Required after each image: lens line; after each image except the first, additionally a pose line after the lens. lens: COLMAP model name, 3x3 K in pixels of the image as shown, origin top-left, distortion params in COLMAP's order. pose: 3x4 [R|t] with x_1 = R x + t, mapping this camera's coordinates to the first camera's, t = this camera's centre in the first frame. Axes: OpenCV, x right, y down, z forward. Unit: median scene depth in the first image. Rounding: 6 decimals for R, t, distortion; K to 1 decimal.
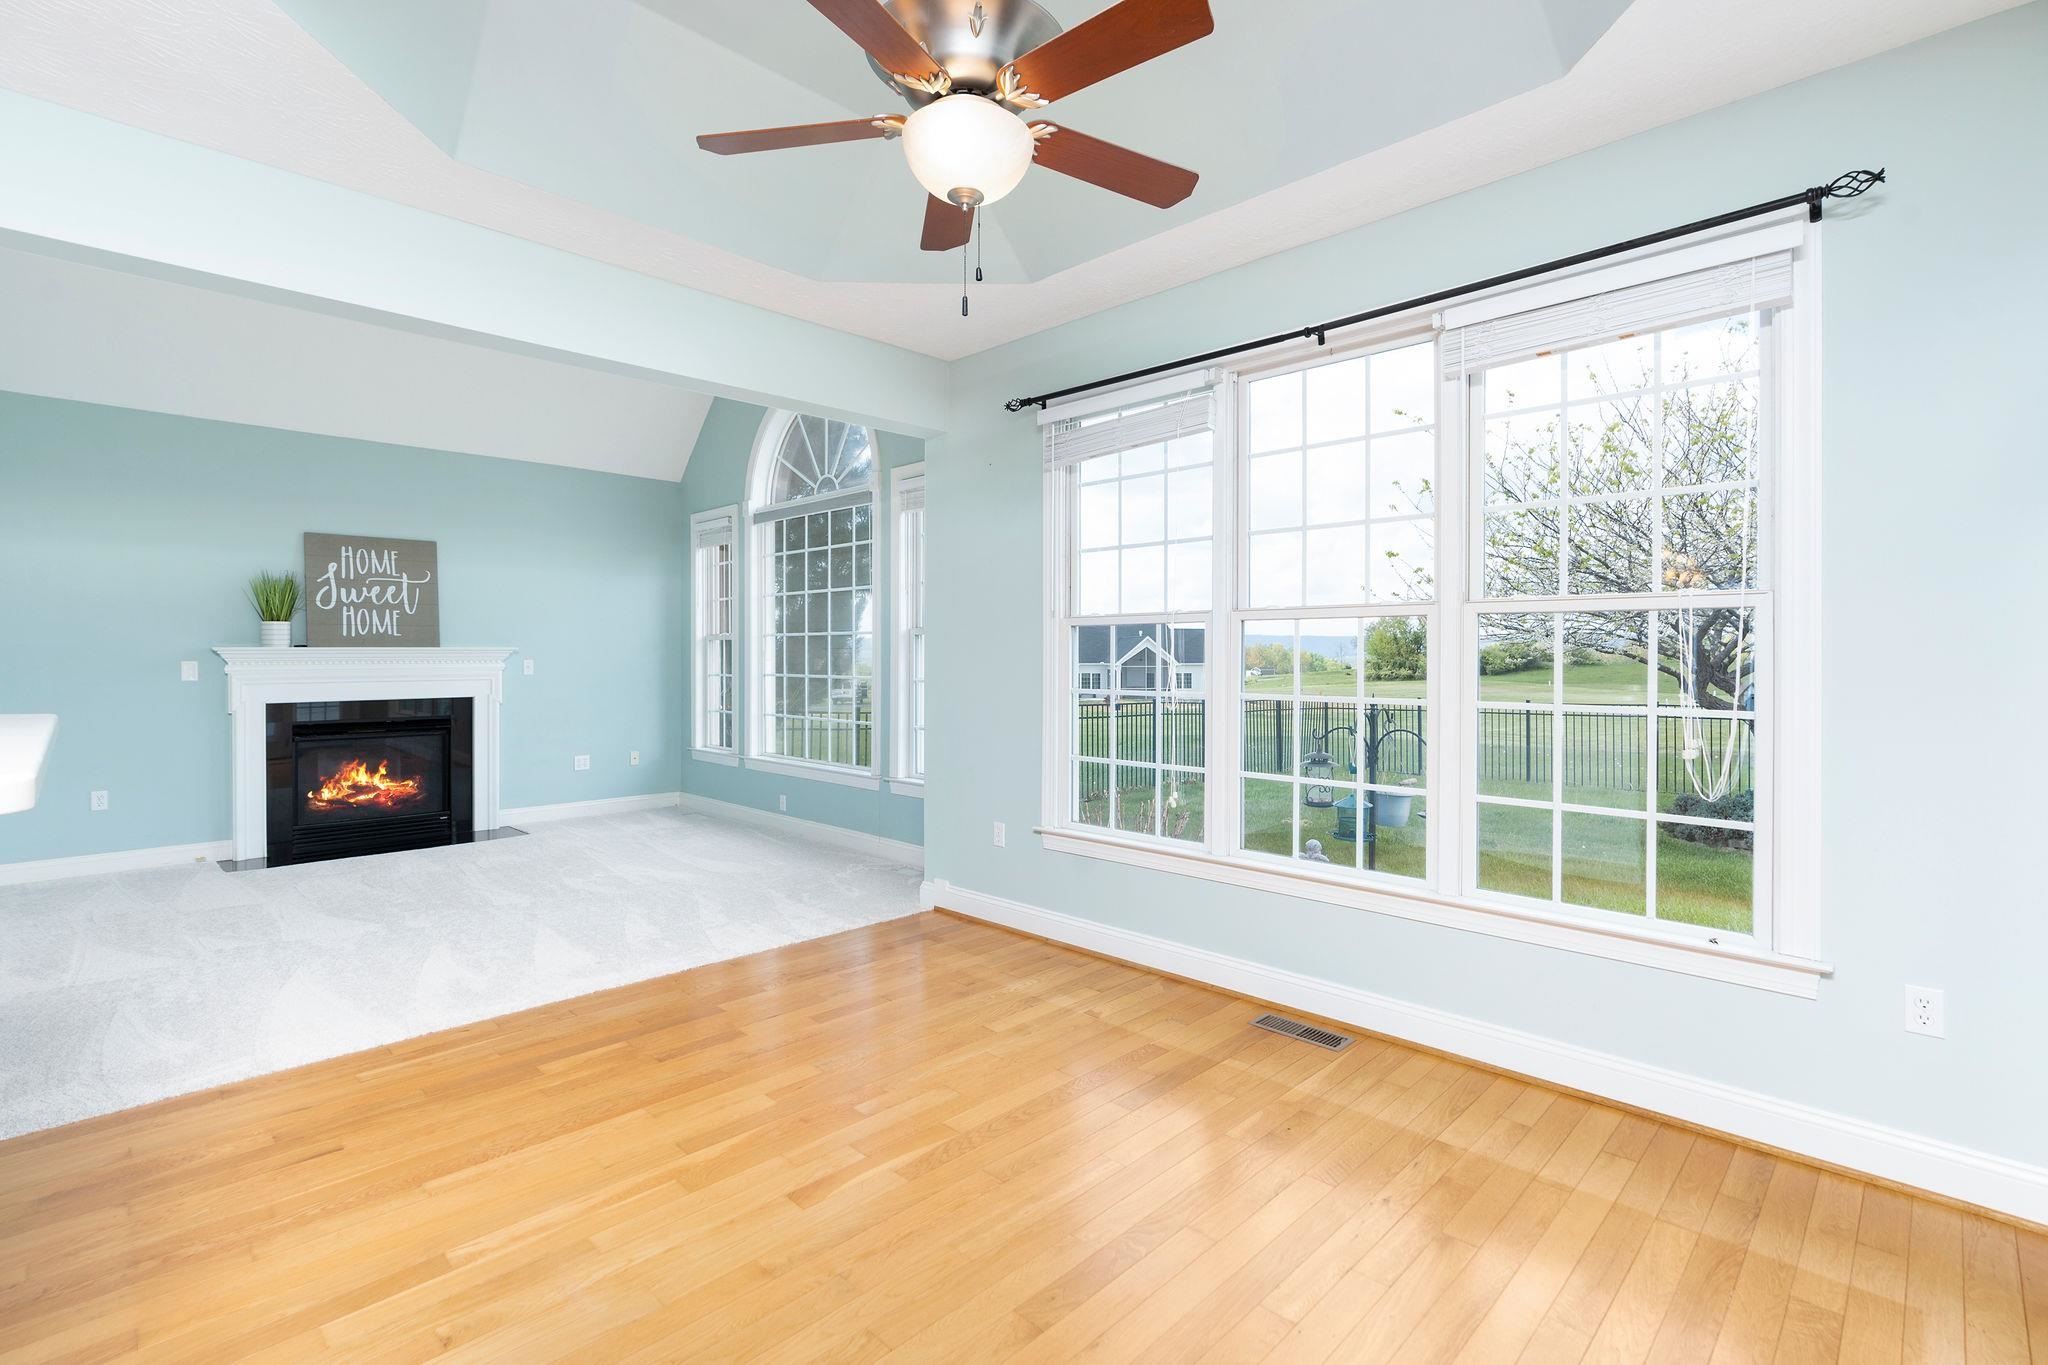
lens RADIAL K [[940.9, 0, 1030.6], [0, 940.9, 685.2], [0, 0, 1]] dist [-0.003974, 0.000631]
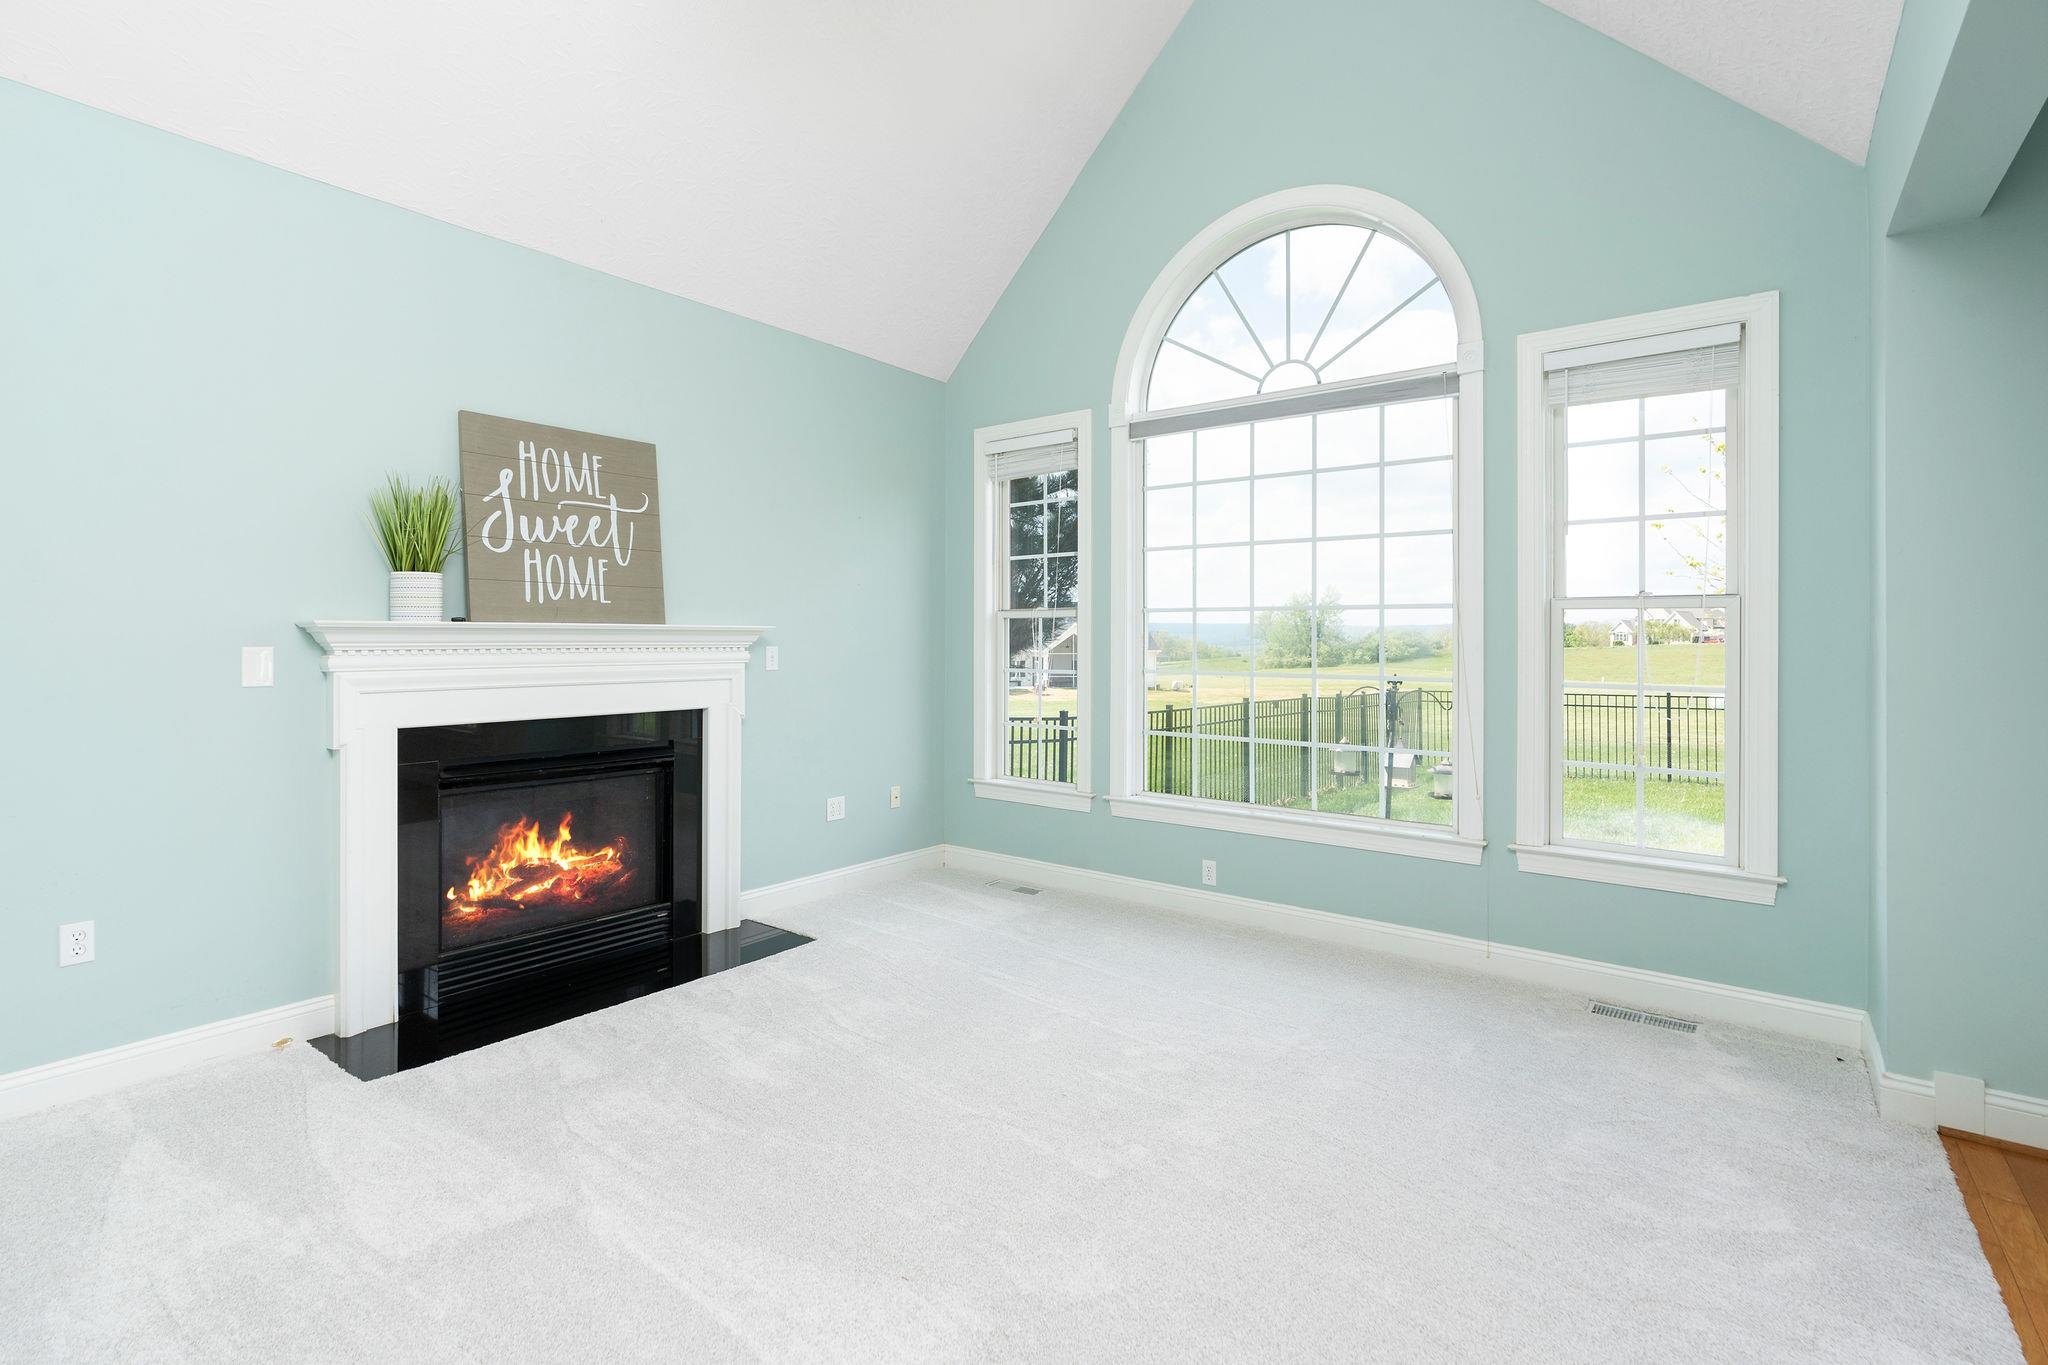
lens RADIAL K [[940.9, 0, 1020.9], [0, 940.9, 661.6], [0, 0, 1]] dist [-0.003974, 0.000631]
pose [[0.993305, 0.001146, 0.115517, -0.488052], [0.000113, 0.999941, -0.010890, -0.010927], [-0.115523, 0.010830, 0.993246, 0.403005]]
